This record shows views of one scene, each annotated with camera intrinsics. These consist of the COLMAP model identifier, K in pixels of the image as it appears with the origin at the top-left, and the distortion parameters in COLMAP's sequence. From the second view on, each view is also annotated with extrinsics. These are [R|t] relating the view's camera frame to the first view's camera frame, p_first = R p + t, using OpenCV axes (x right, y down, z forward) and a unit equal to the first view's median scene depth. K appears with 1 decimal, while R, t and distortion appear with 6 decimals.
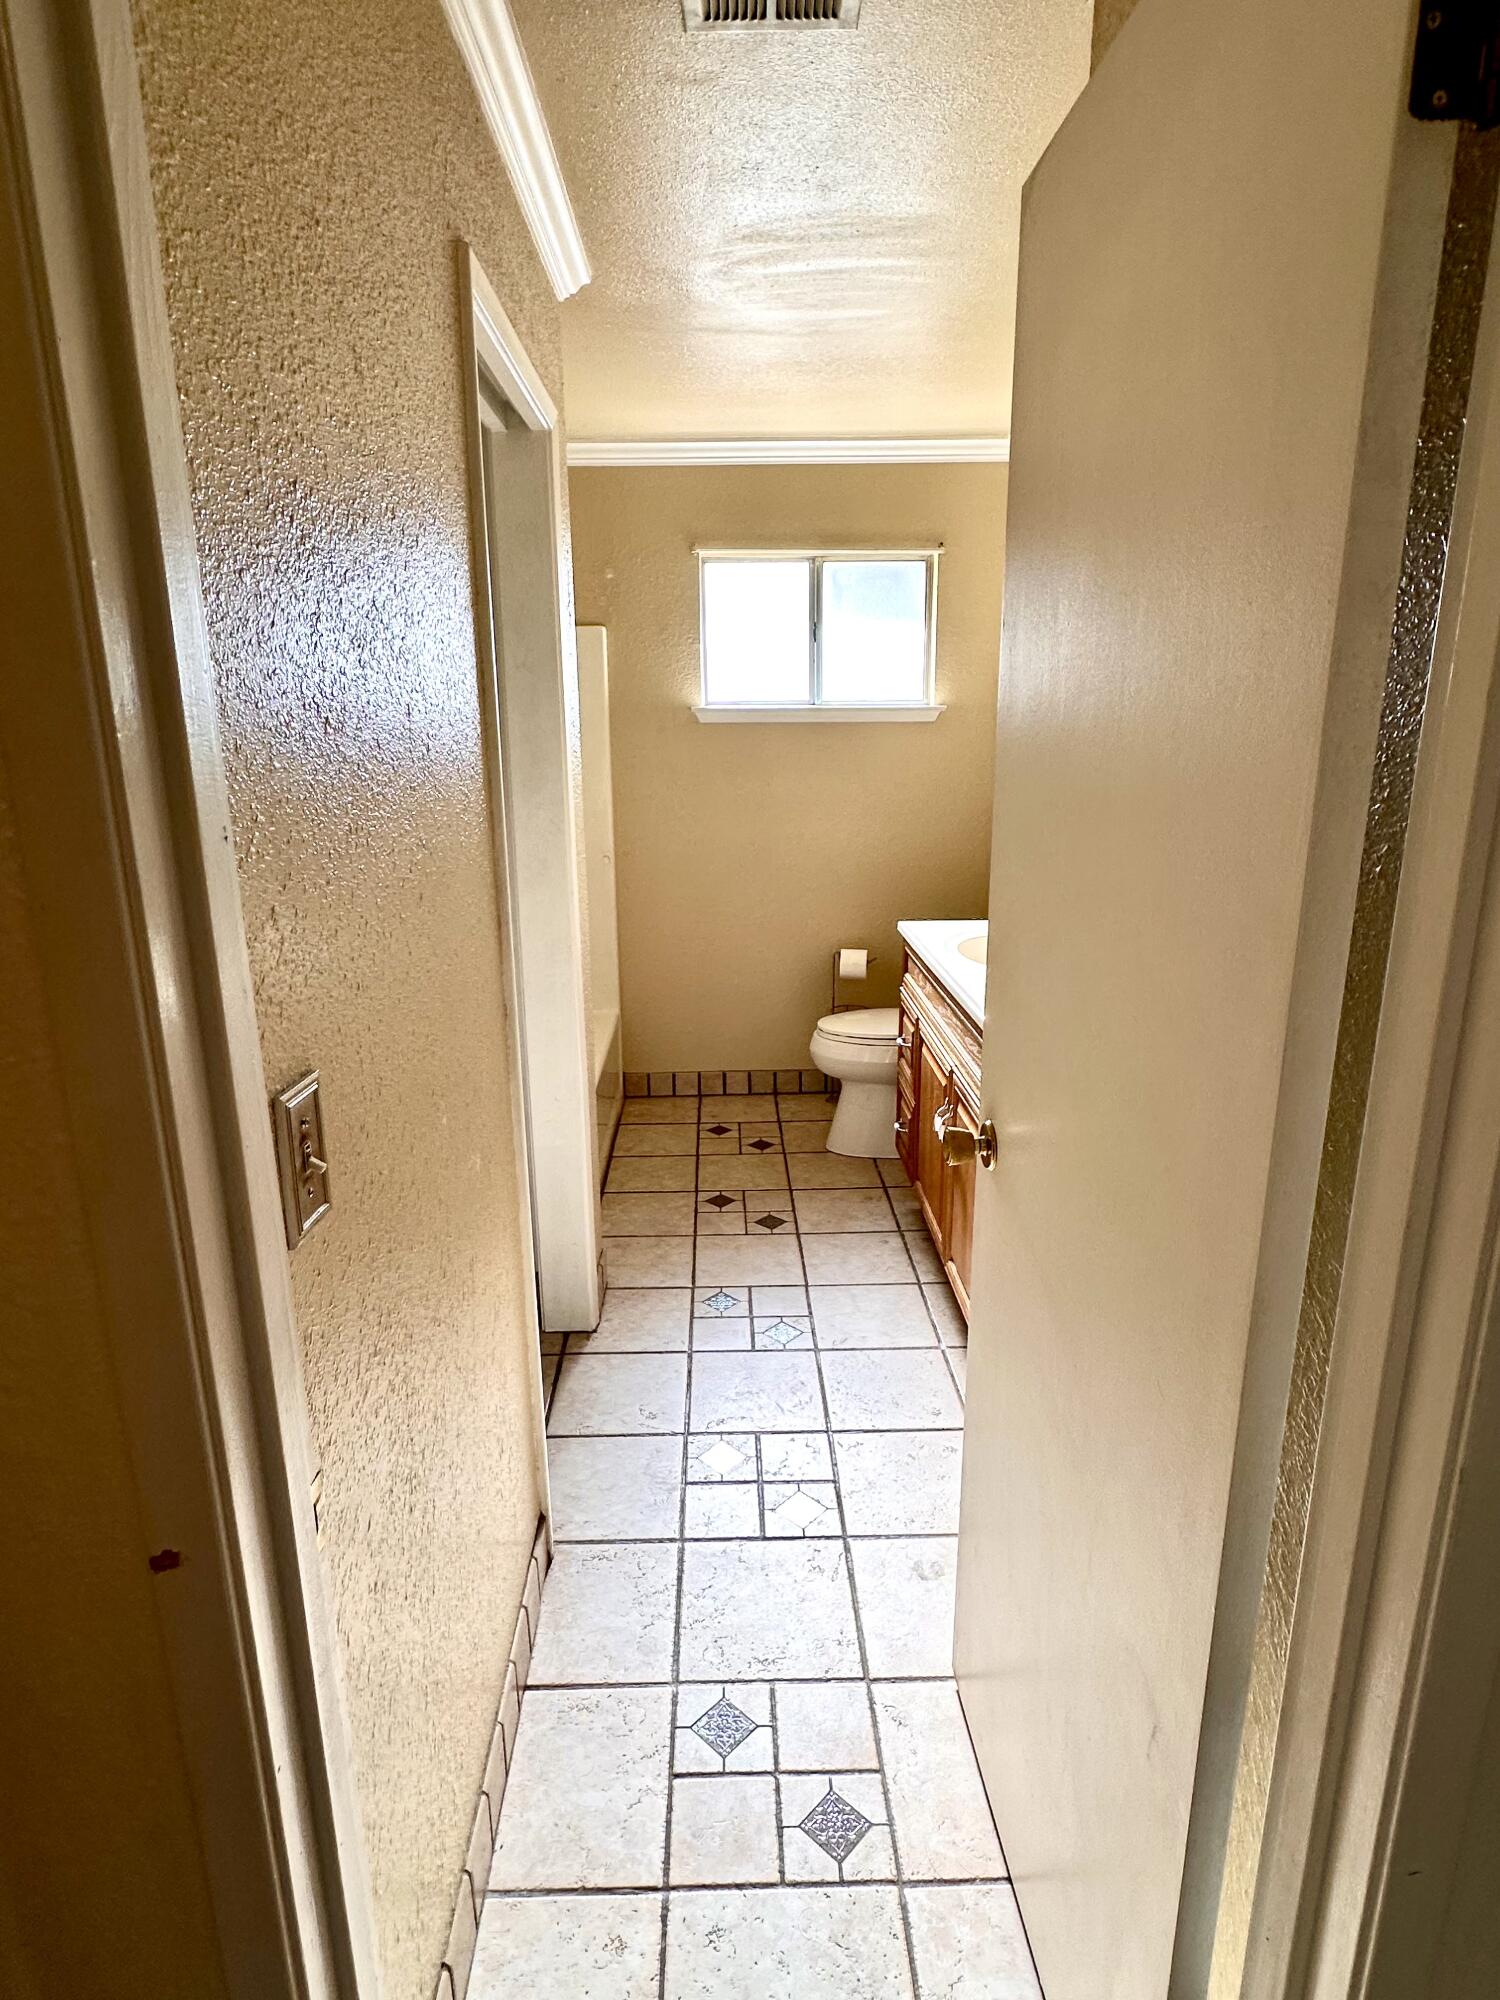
lens RADIAL K [[1065.9, 0, 746.3], [0, 1065.9, 993.4], [0, 0, 1]] dist [0.000208, -0.000048]
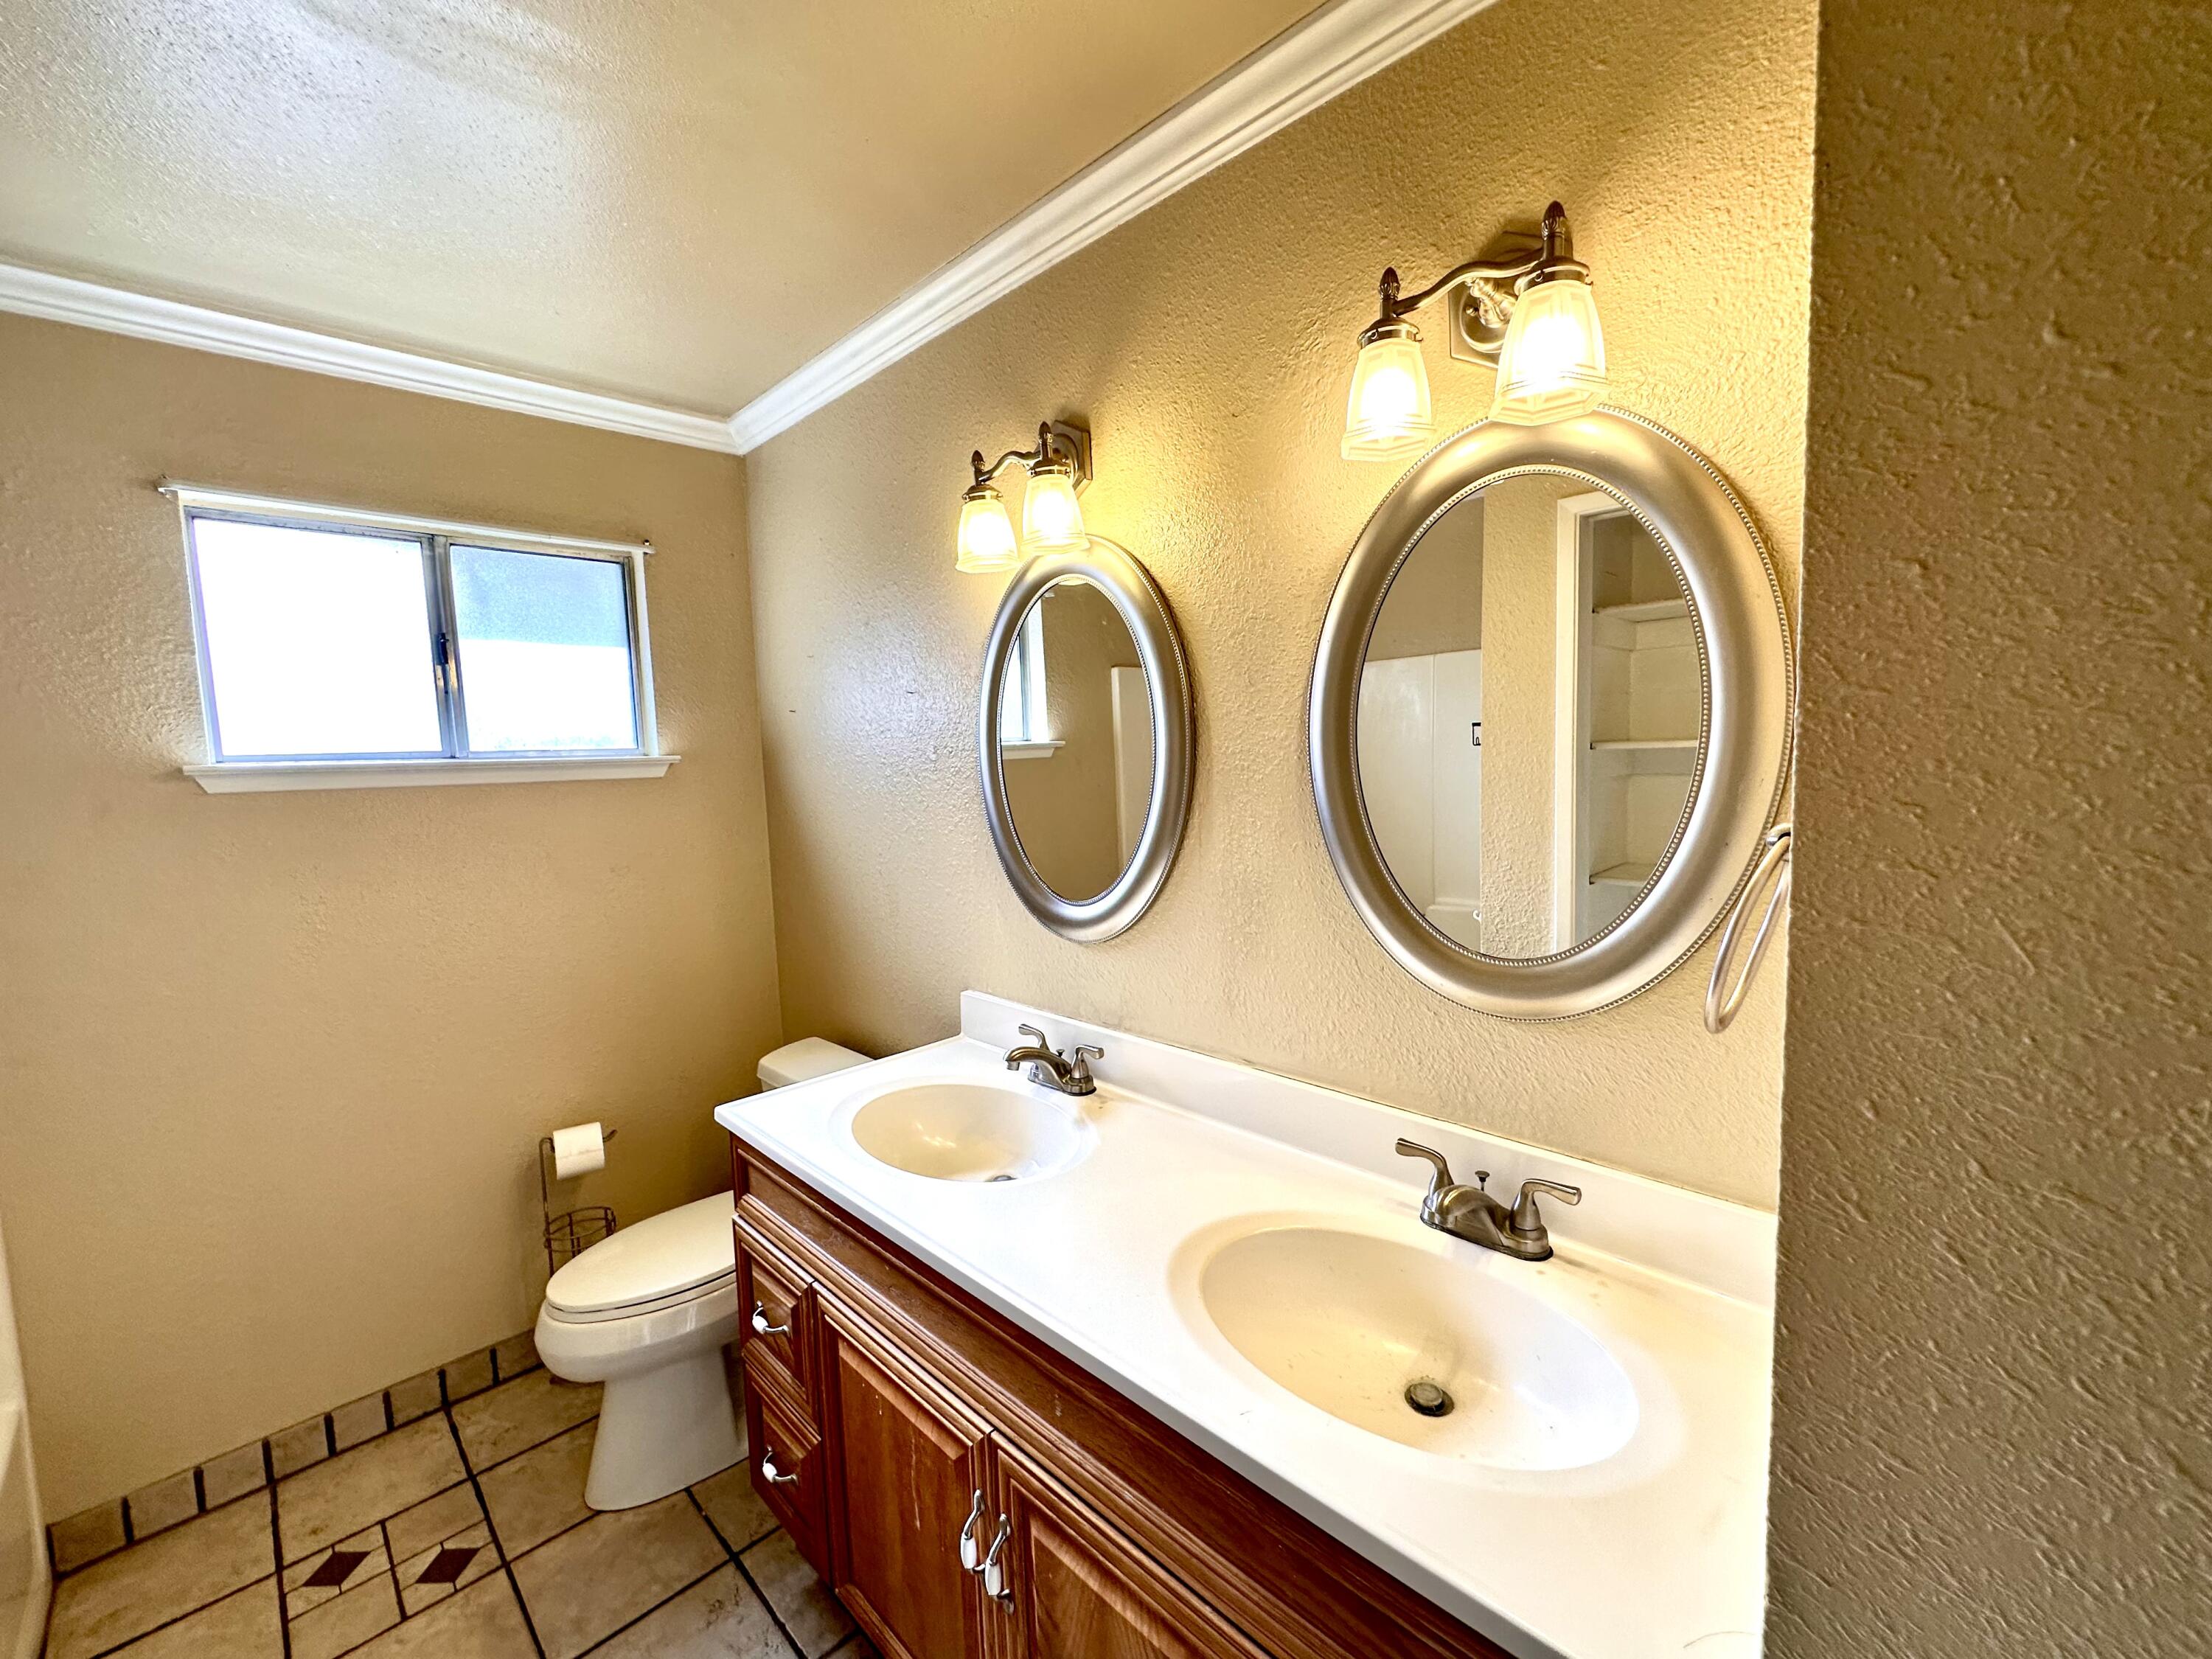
lens RADIAL K [[899.8, 0, 1101.8], [0, 899.8, 829.4], [0, 0, 1]] dist [-0.001097, -0.000512]
pose [[0.727898, -0.073724, 0.681710, -0.025325], [0.195293, 0.975316, -0.103048, -0.099895], [-0.657286, 0.208141, 0.724329, 0.370631]]
